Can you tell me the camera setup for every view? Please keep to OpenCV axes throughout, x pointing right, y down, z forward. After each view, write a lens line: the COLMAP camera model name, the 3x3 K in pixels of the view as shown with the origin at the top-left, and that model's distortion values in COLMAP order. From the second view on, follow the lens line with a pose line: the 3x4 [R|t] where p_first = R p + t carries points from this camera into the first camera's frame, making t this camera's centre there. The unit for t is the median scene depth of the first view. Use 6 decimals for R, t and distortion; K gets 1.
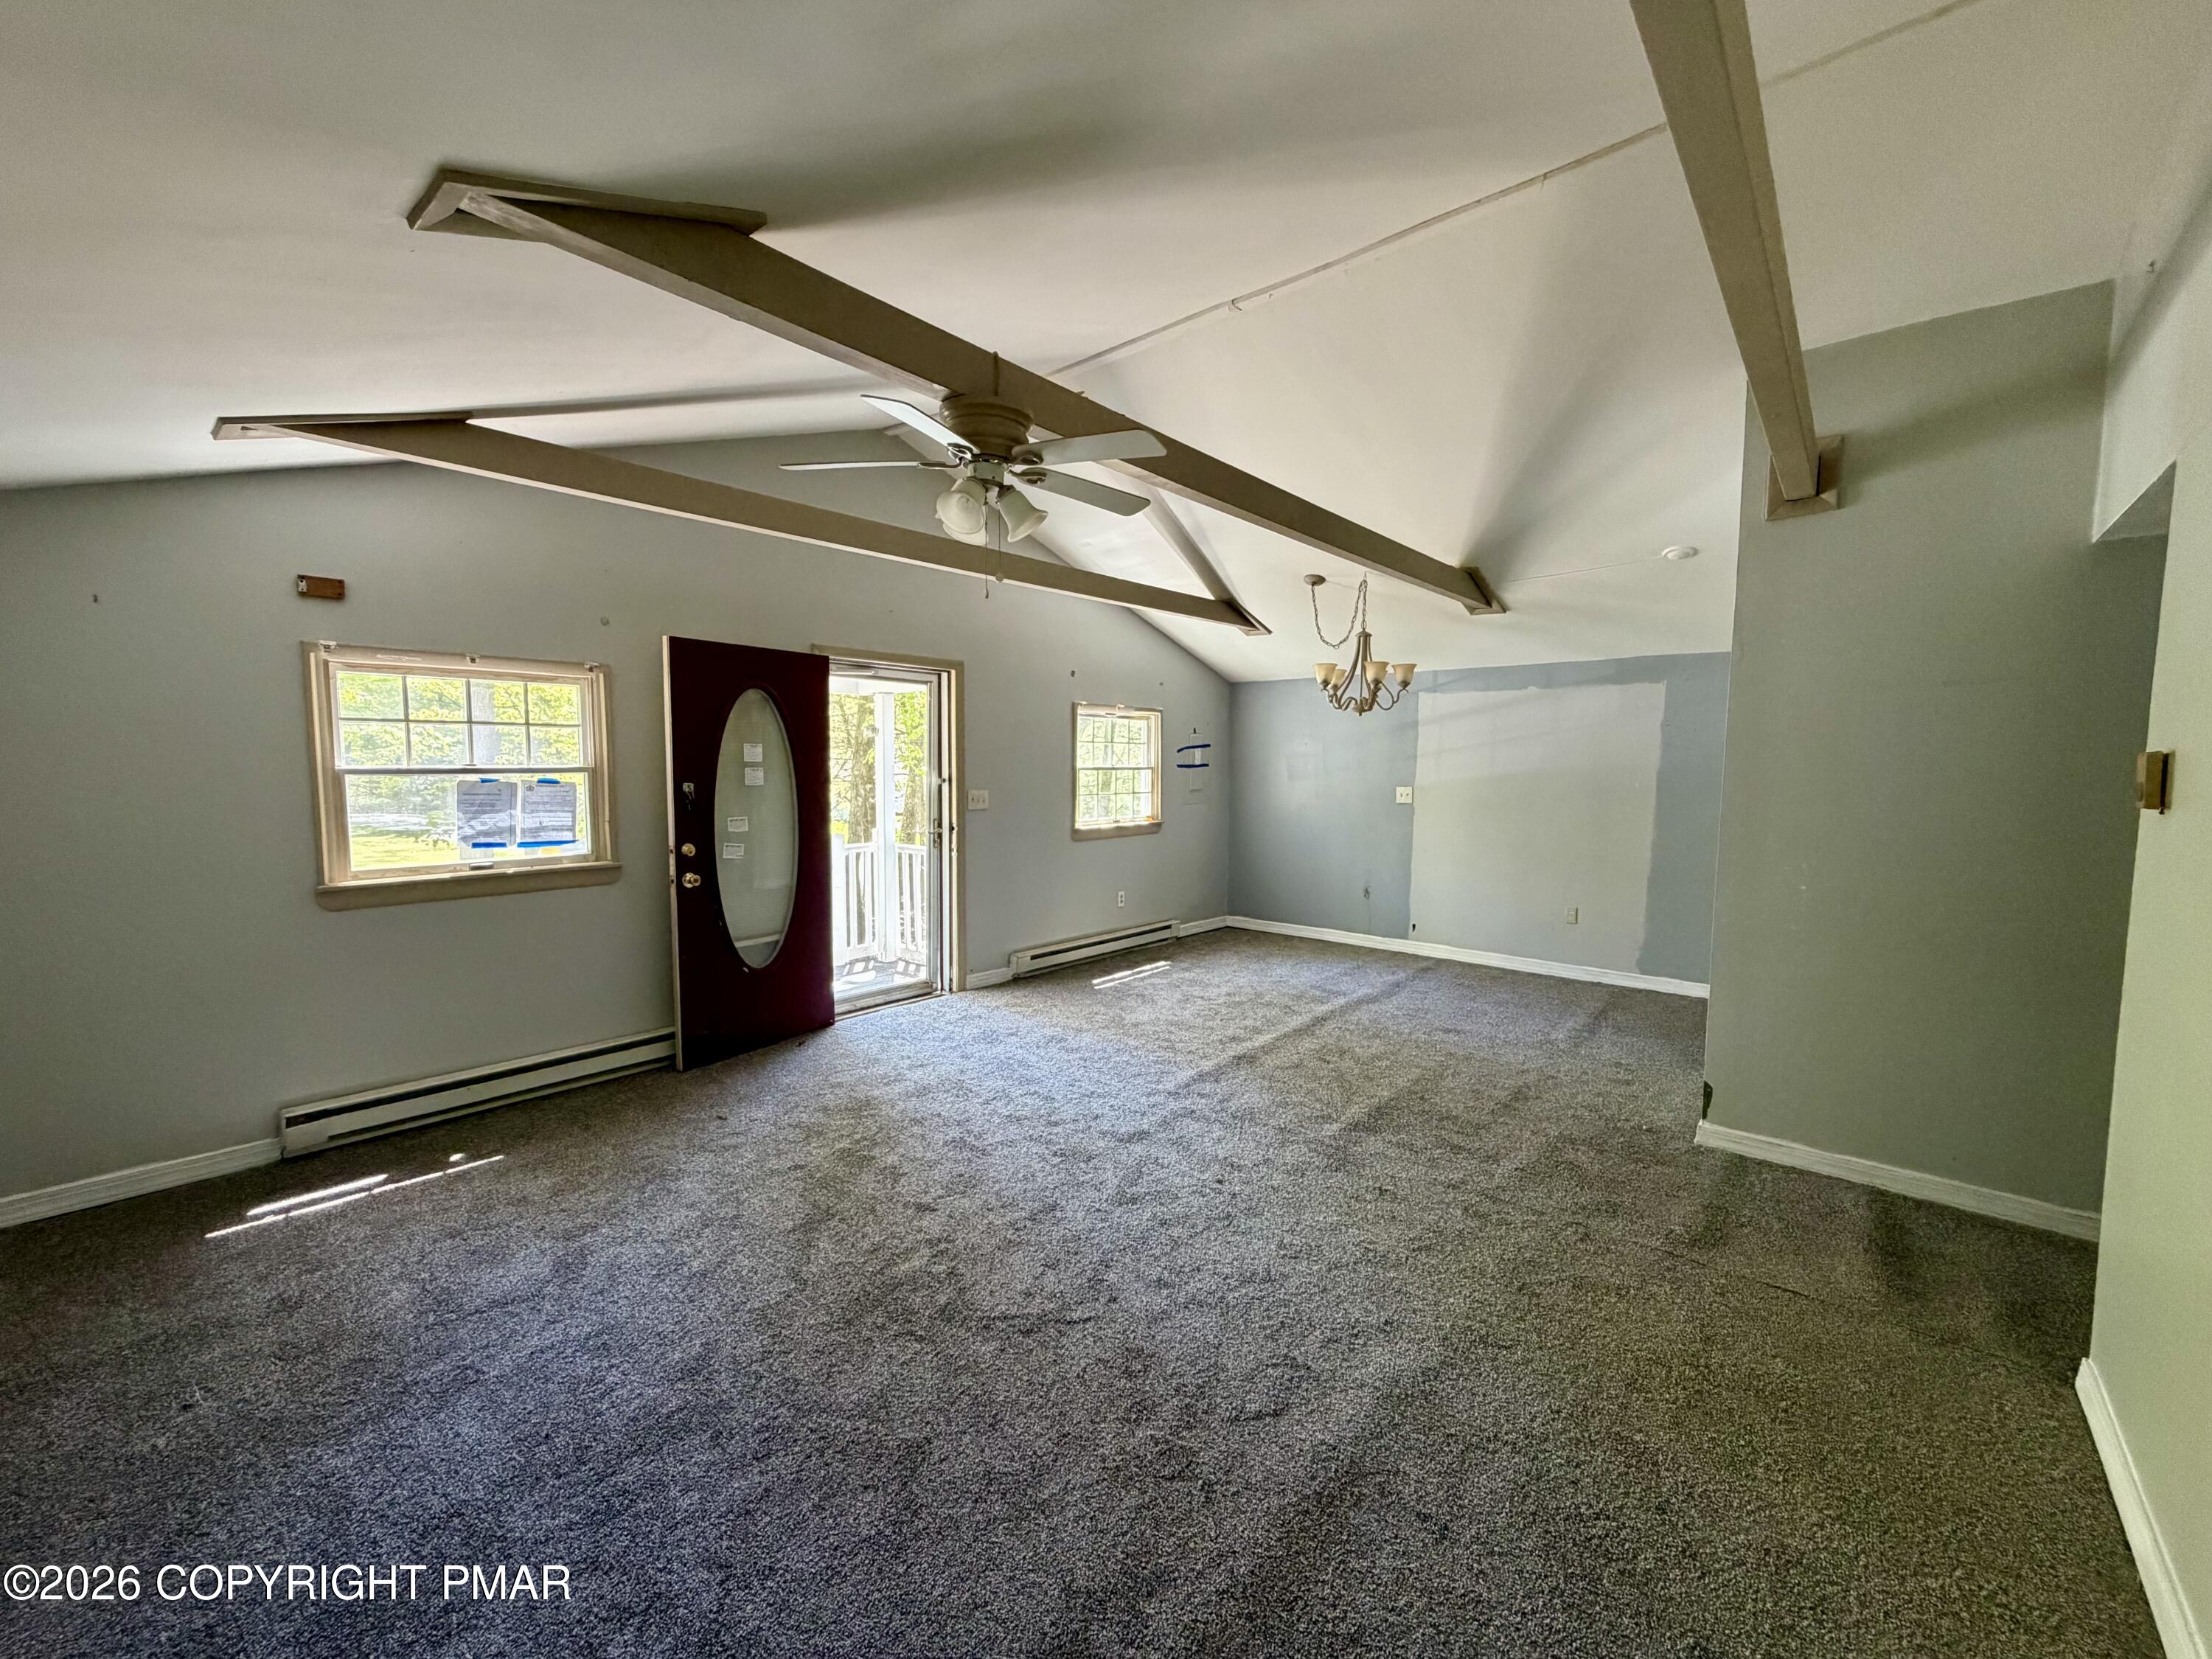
lens RADIAL K [[879.7, 0, 1104.8], [0, 879.7, 820.3], [0, 0, 1]] dist [-0.000497, 0.000150]
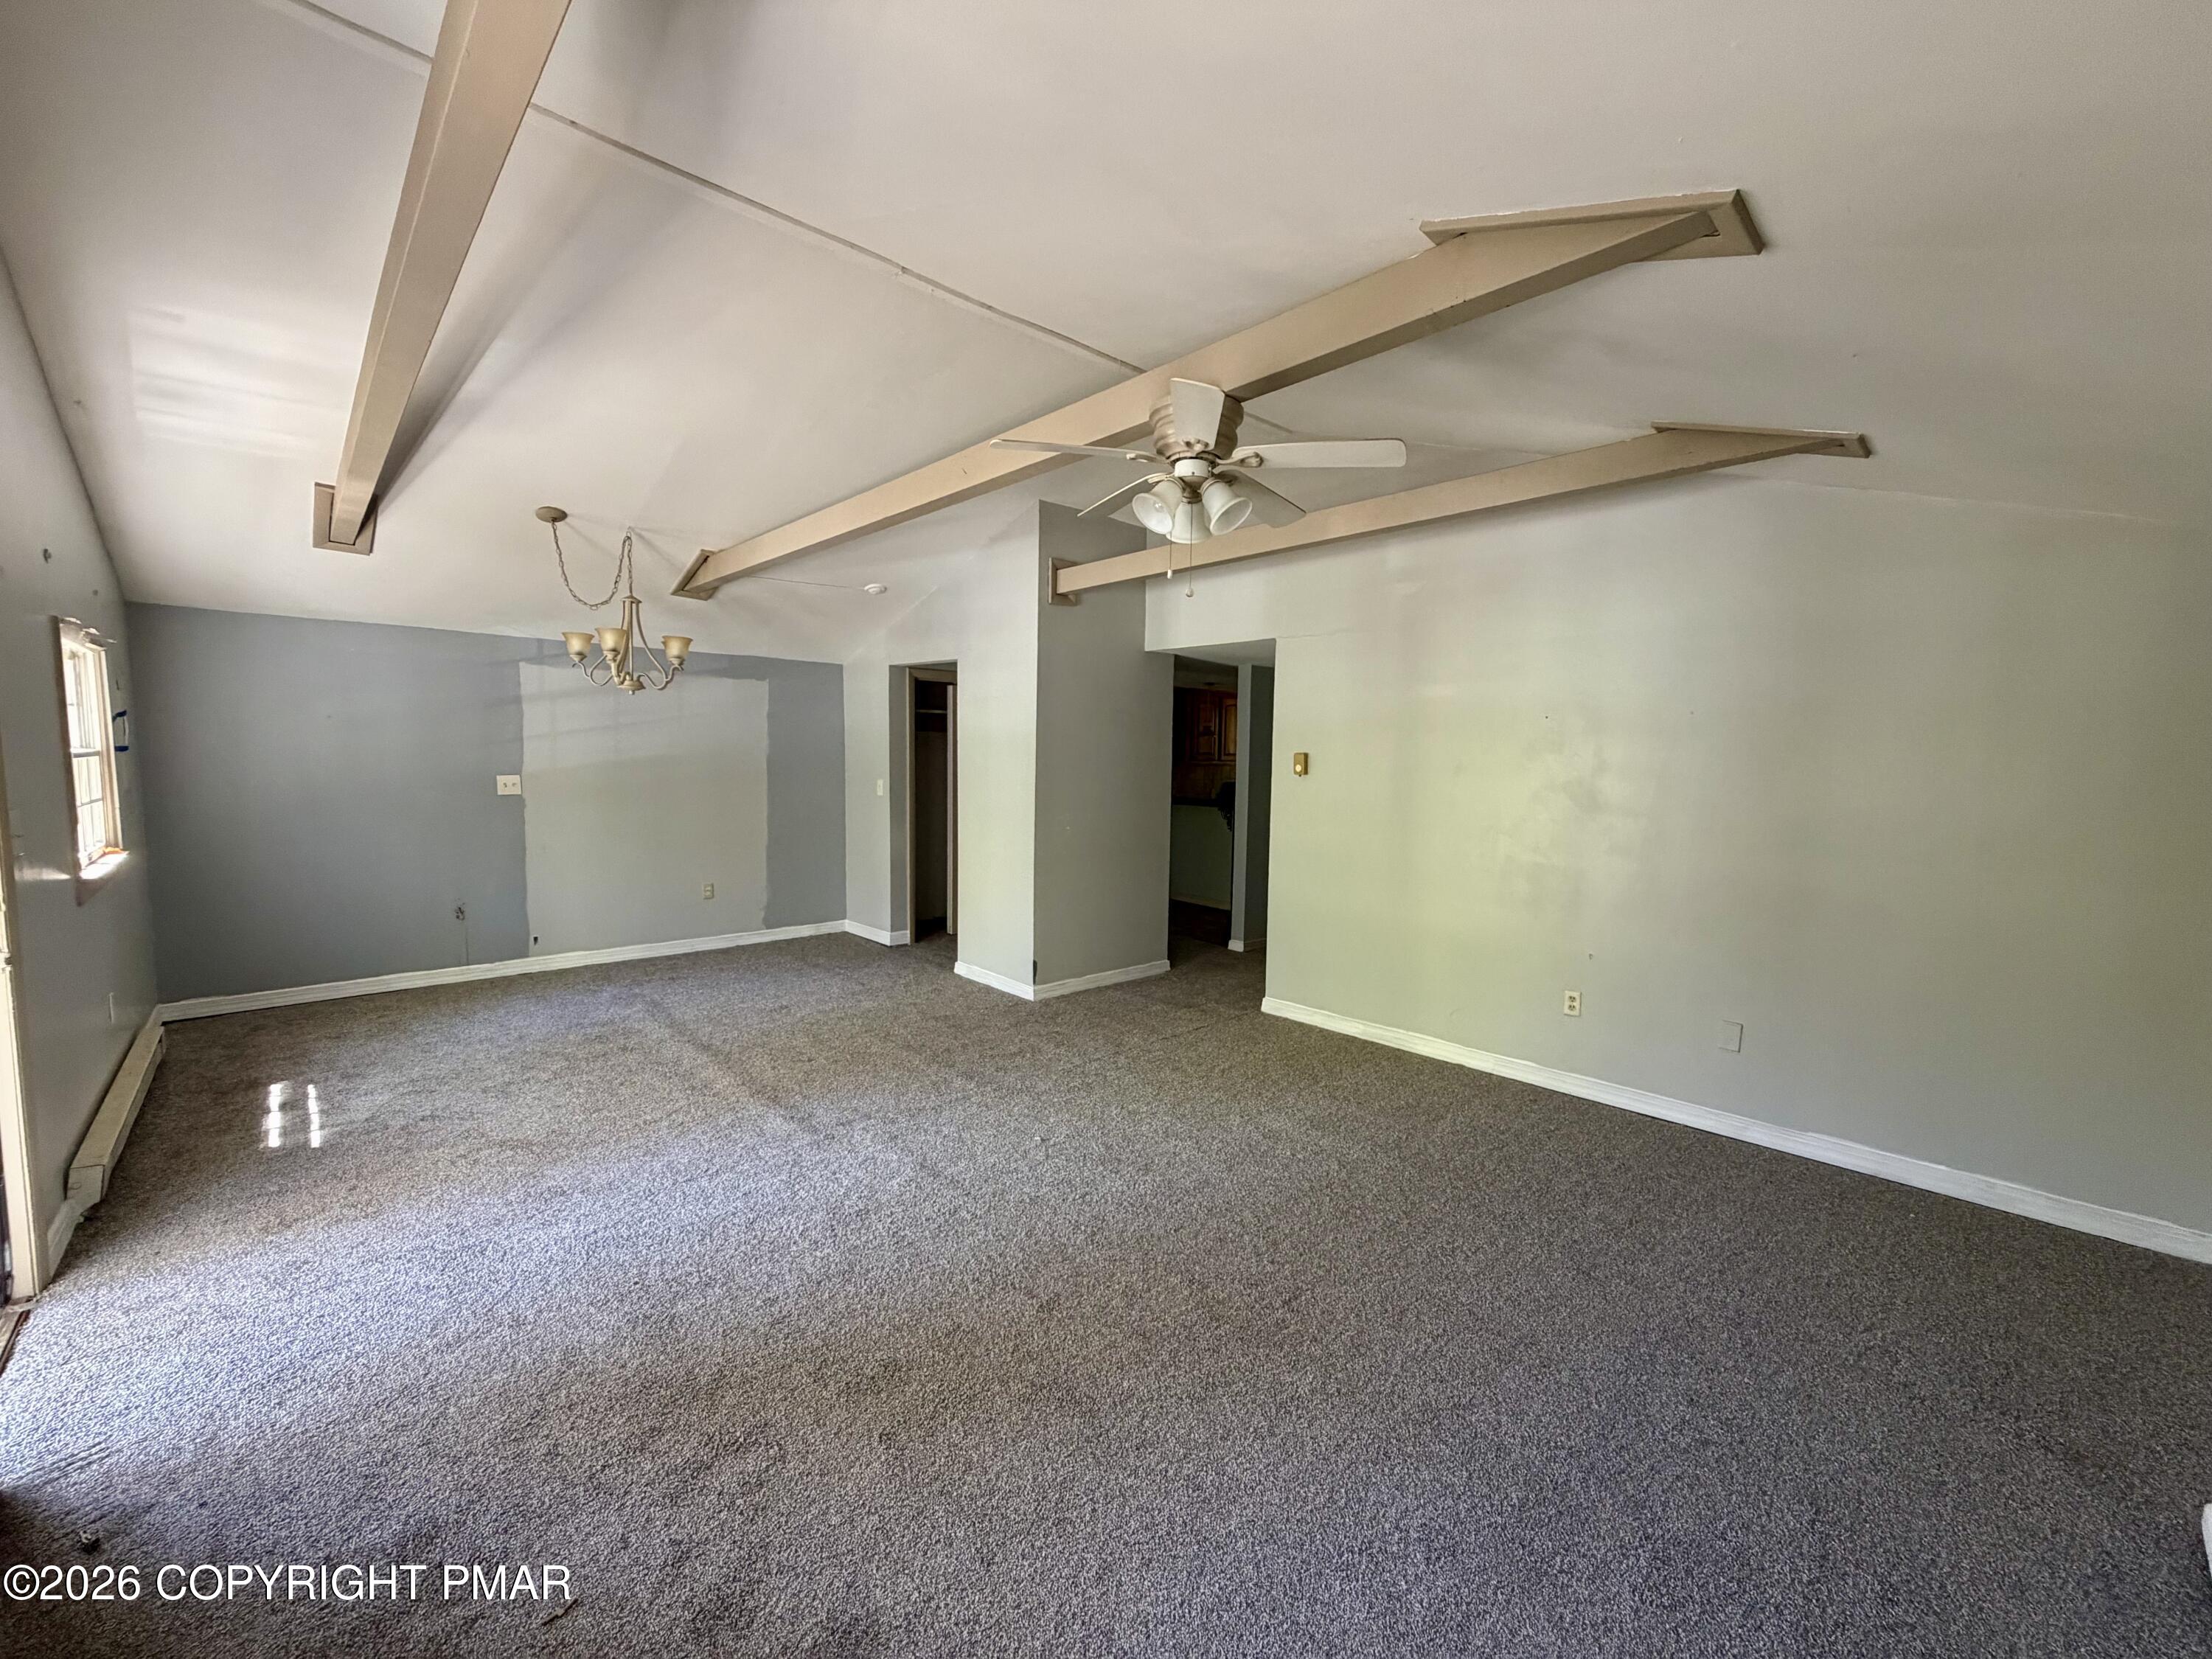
lens RADIAL K [[879.7, 0, 1094.9], [0, 879.7, 812.1], [0, 0, 1]] dist [-0.000497, 0.000150]
pose [[0.112902, -0.067791, 0.991291, -0.621577], [0.051685, 0.996720, 0.062276, -0.039570], [-0.992261, 0.044203, 0.116035, 0.539716]]
